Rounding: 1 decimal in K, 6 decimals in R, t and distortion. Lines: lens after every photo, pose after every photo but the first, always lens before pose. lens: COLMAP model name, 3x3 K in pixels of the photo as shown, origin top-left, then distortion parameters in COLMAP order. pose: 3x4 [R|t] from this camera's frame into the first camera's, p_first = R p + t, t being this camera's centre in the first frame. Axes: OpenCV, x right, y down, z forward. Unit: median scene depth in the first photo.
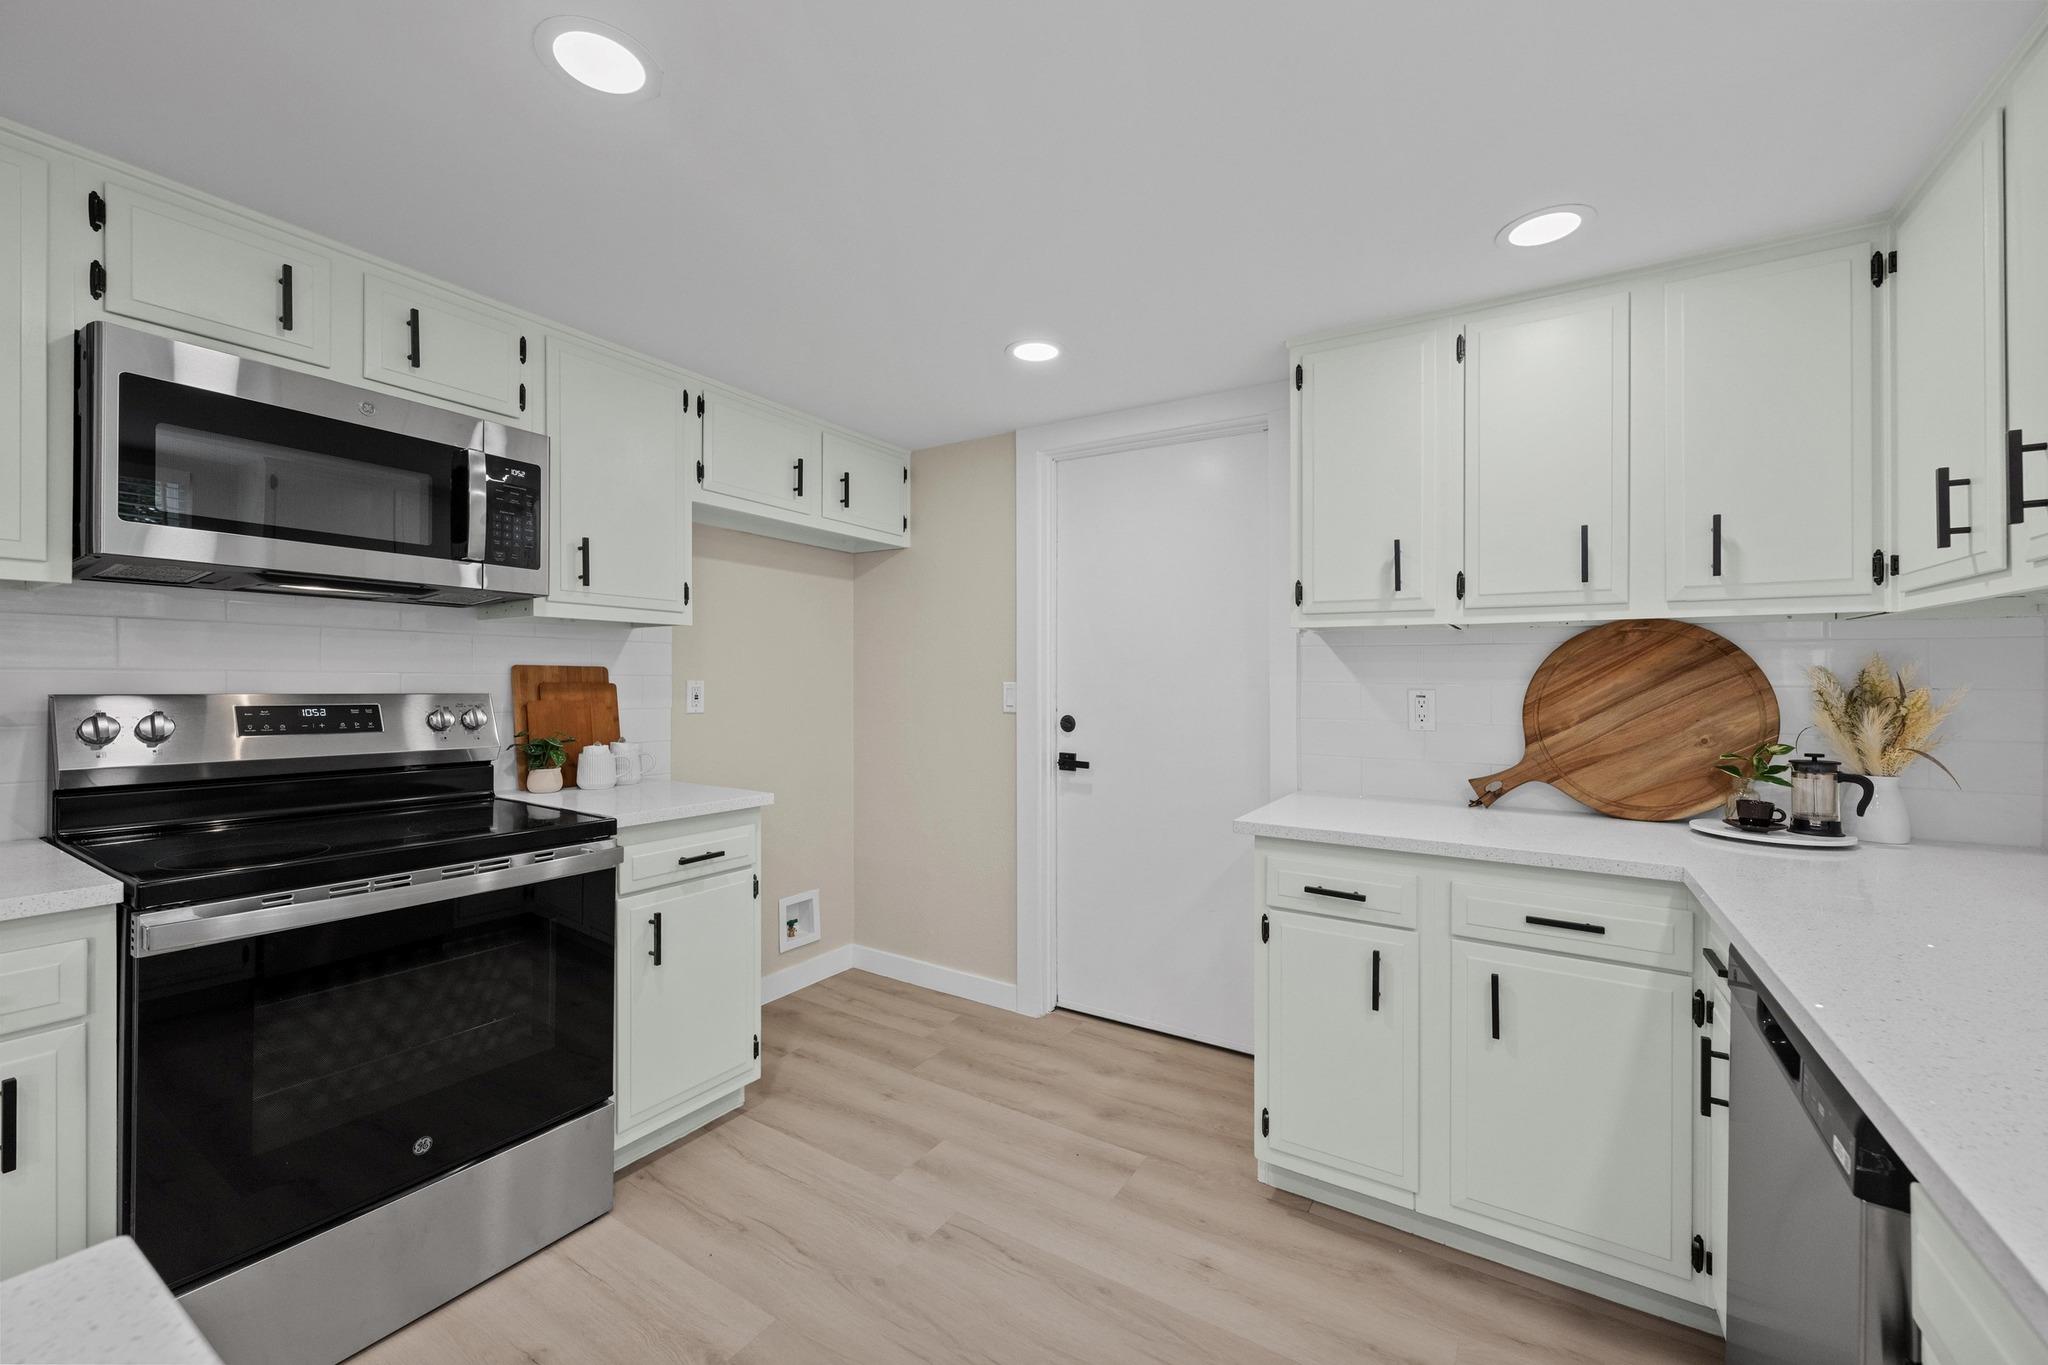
lens RADIAL K [[808.4, 0, 1021.7], [0, 808.4, 670.2], [0, 0, 1]] dist [-0.000512, 0.000243]
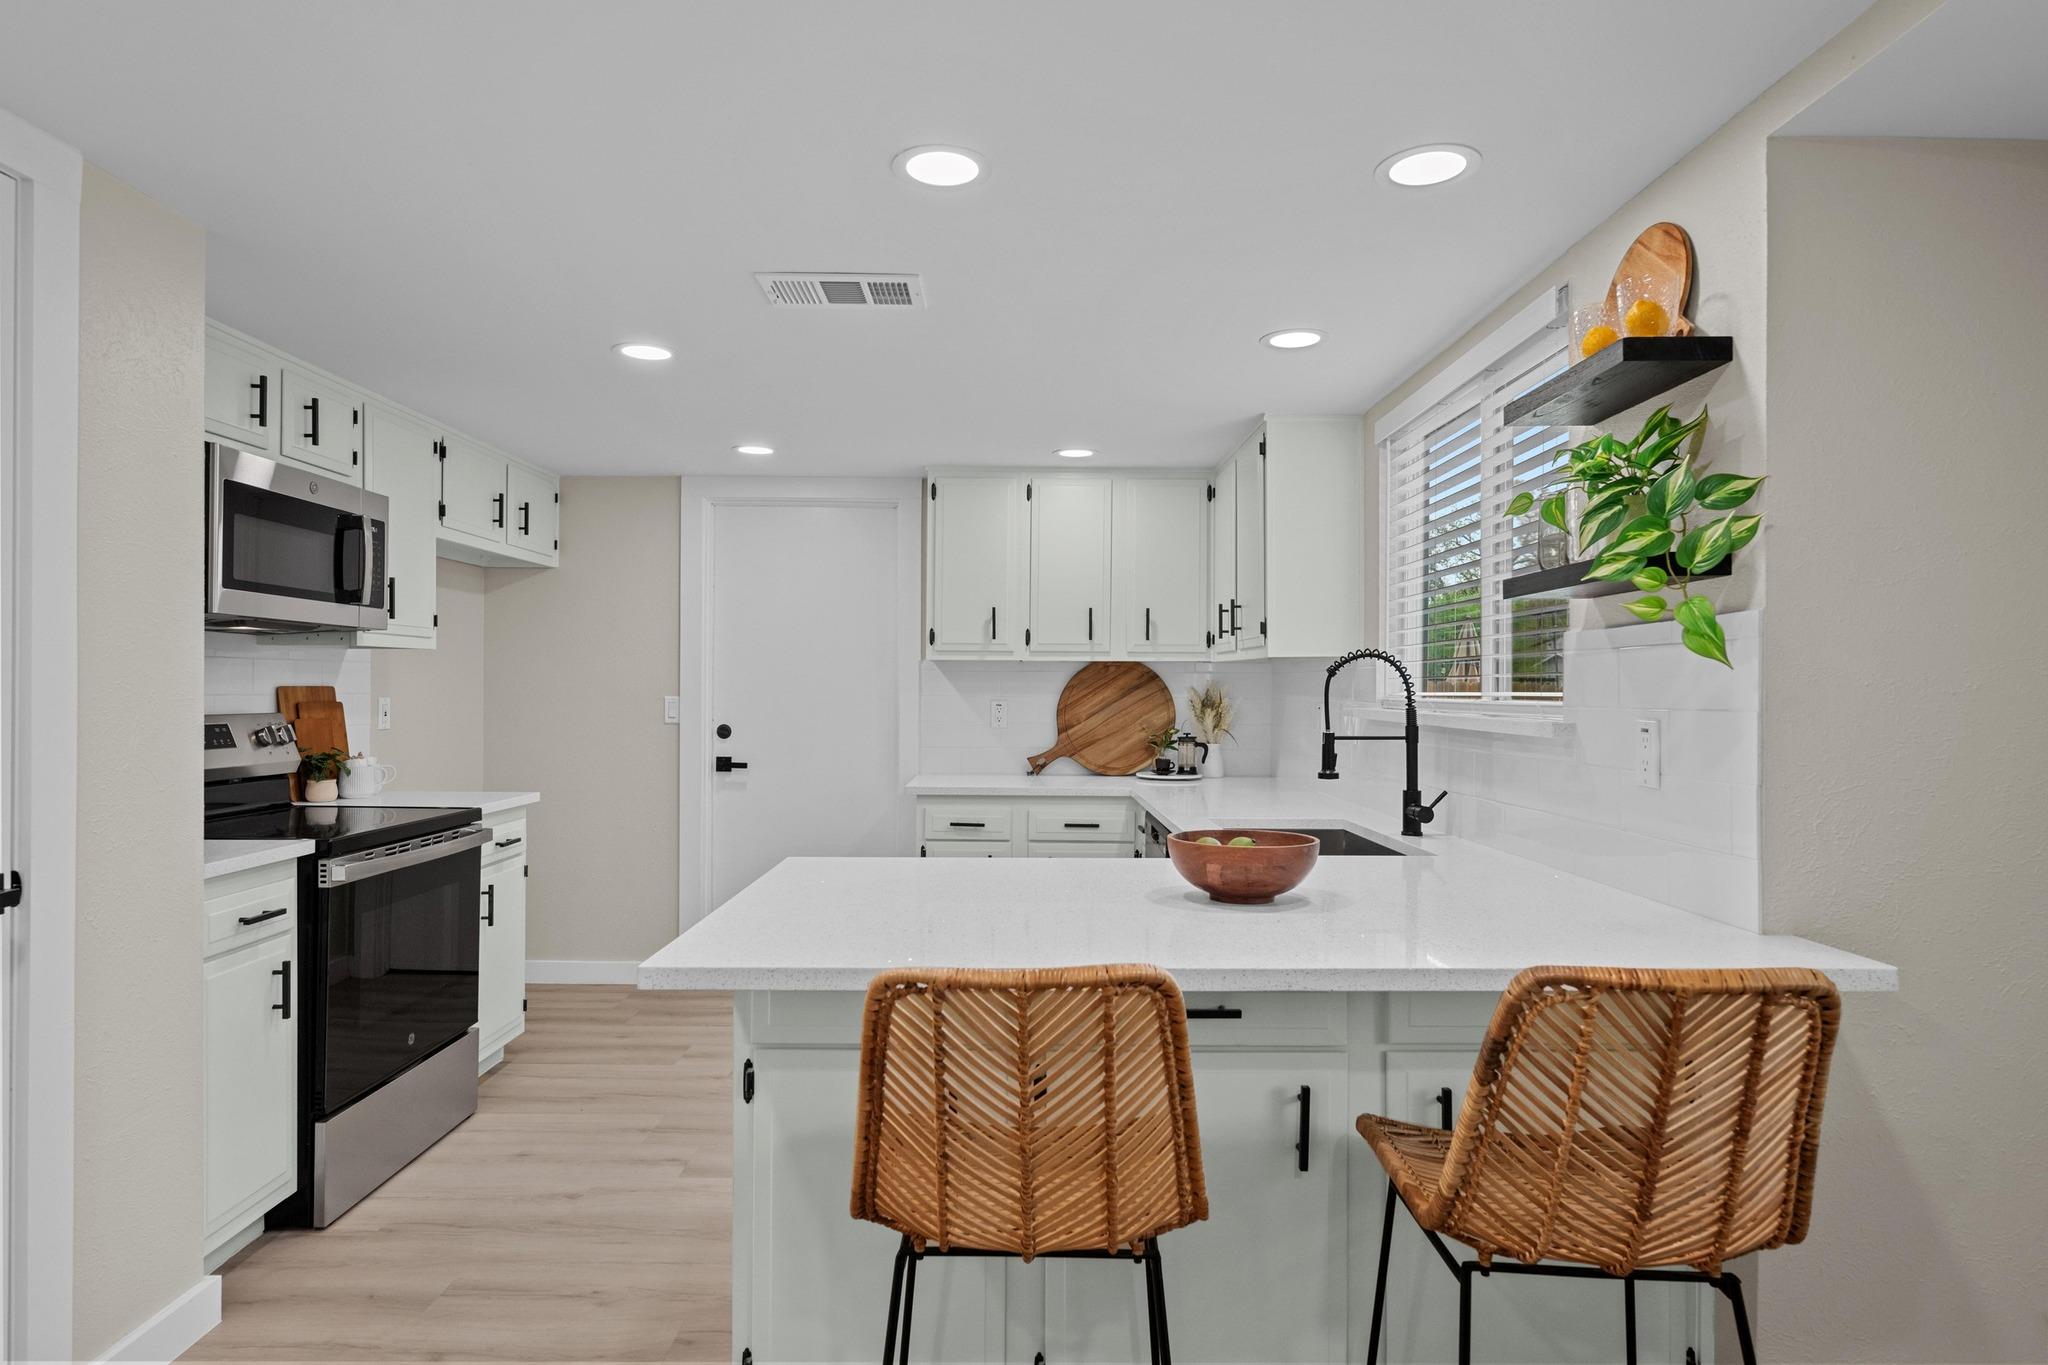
lens RADIAL K [[1145.7, 0, 1014.0], [0, 1145.7, 691.4], [0, 0, 1]] dist [-0.001590, -0.001987]
pose [[0.845084, -0.005765, 0.534602, -0.730991], [-0.005792, 0.999784, 0.019936, -0.042192], [-0.534602, -0.019944, 0.844869, -0.958989]]
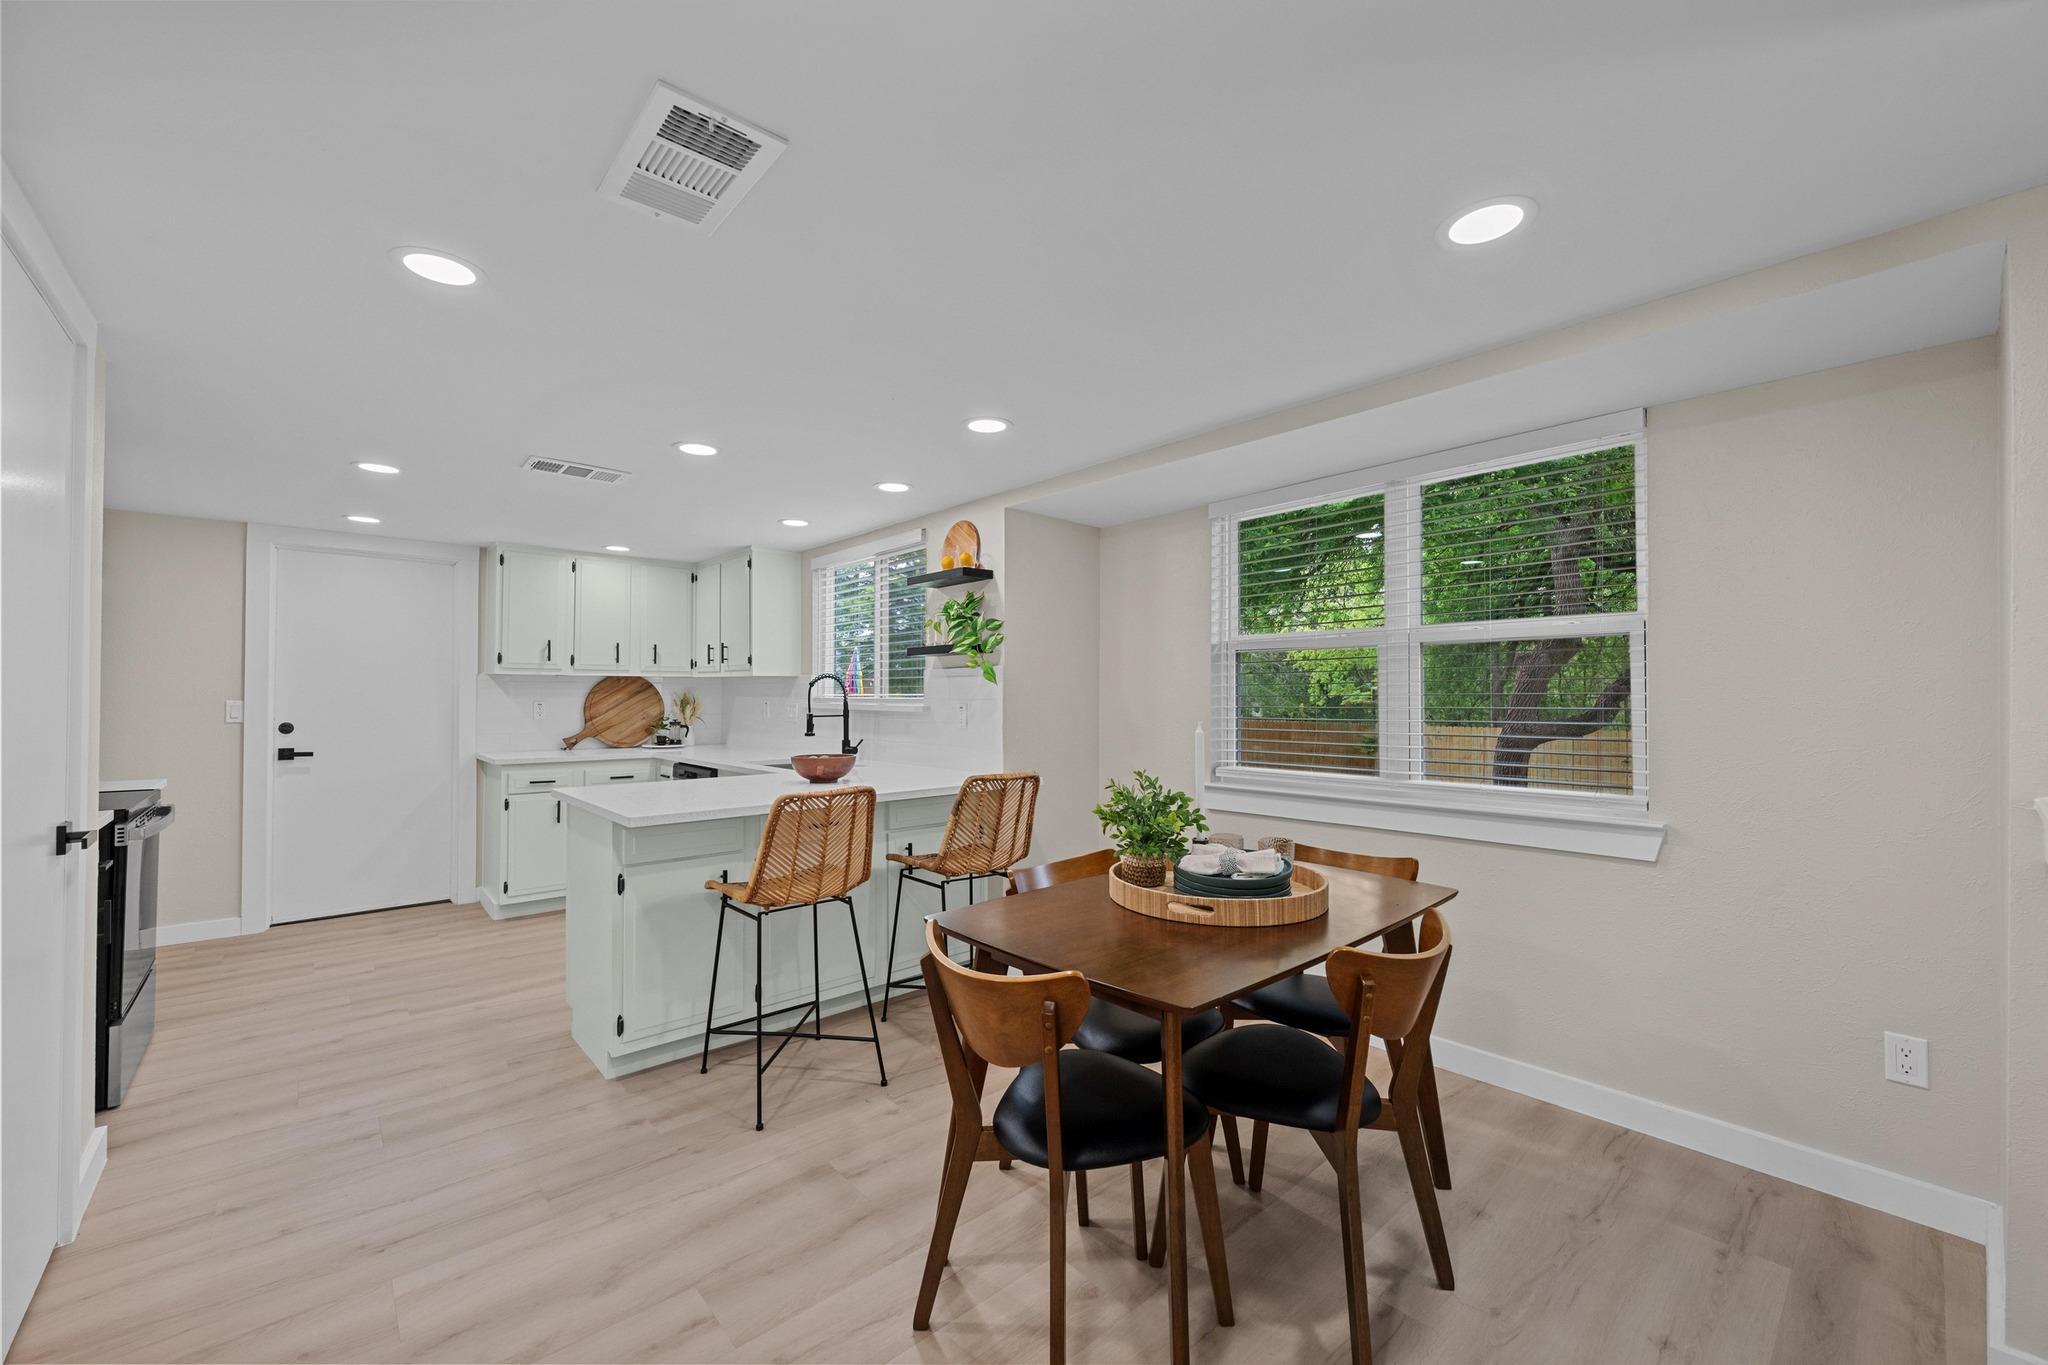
lens RADIAL K [[808.4, 0, 1022.8], [0, 808.4, 685.9], [0, 0, 1]] dist [-0.000512, 0.000243]
pose [[0.278103, 0.002707, 0.960547, -1.520377], [-0.012819, 0.999917, 0.000894, -0.045700], [-0.960466, -0.012562, 0.278115, -1.076851]]
